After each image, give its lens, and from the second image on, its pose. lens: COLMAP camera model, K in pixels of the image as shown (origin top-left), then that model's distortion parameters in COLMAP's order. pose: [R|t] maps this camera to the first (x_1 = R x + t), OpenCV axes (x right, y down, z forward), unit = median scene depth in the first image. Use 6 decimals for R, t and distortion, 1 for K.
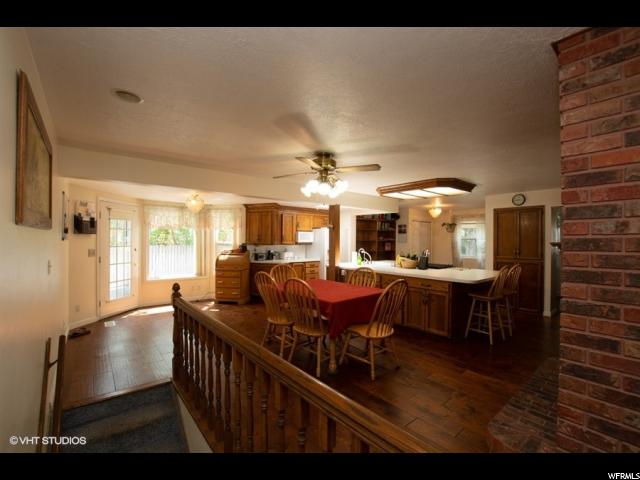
lens RADIAL K [[281.1, 0, 315.7], [0, 281.1, 241.0], [0, 0, 1]] dist [-0.030222, 0.002760]
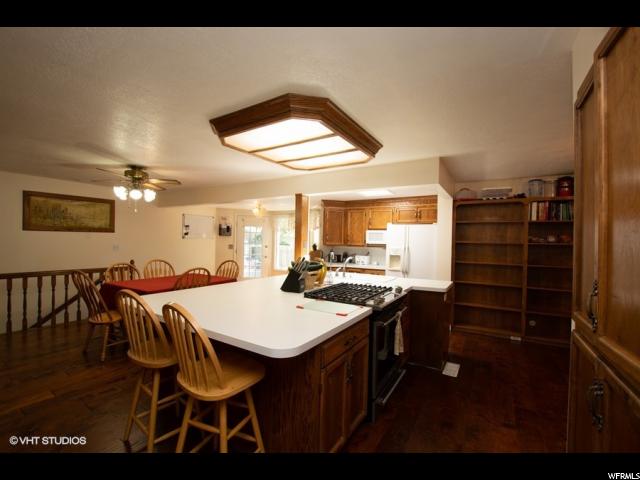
lens RADIAL K [[281.1, 0, 319.9], [0, 281.1, 240.7], [0, 0, 1]] dist [-0.030222, 0.002760]
pose [[0.330121, -0.001790, -0.943937, 0.954933], [-0.021933, 0.999714, -0.009566, 0.009441], [0.943684, 0.023861, 0.329987, 0.906277]]
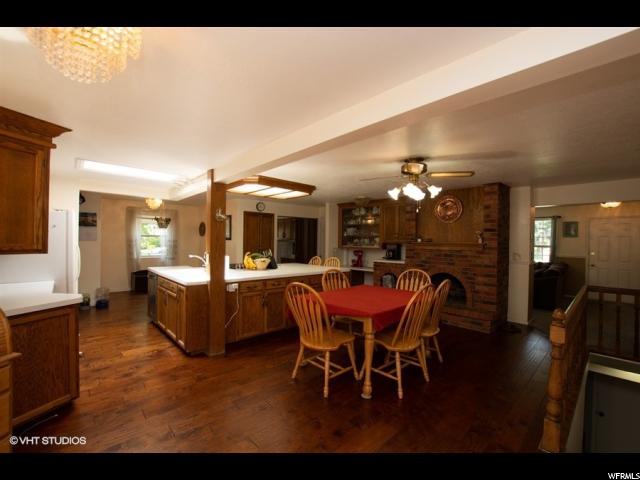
lens RADIAL K [[281.1, 0, 318.1], [0, 281.1, 240.8], [0, 0, 1]] dist [-0.030222, 0.002760]
pose [[-0.059582, -0.006009, 0.998205, -0.652088], [-0.010984, 0.999925, 0.005364, -0.003977], [-0.998163, -0.010645, -0.059643, 0.940692]]
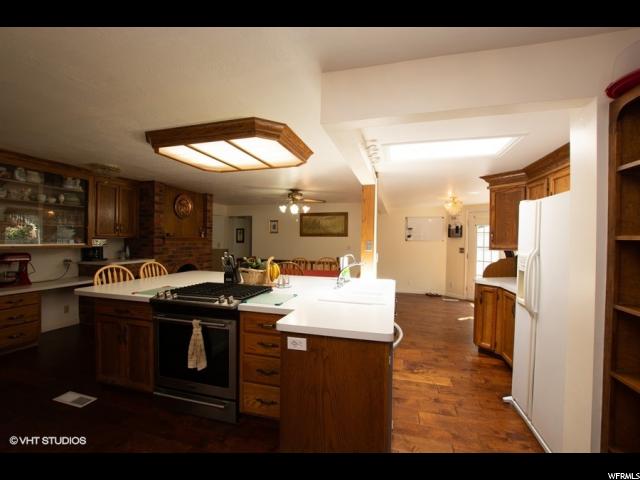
lens RADIAL K [[281.1, 0, 317.3], [0, 281.1, 240.6], [0, 0, 1]] dist [-0.030222, 0.002760]
pose [[-0.820037, -0.013970, -0.572140, 0.602725], [-0.021570, 0.999746, 0.006504, -0.000890], [0.571903, 0.017674, -0.820131, 1.680041]]
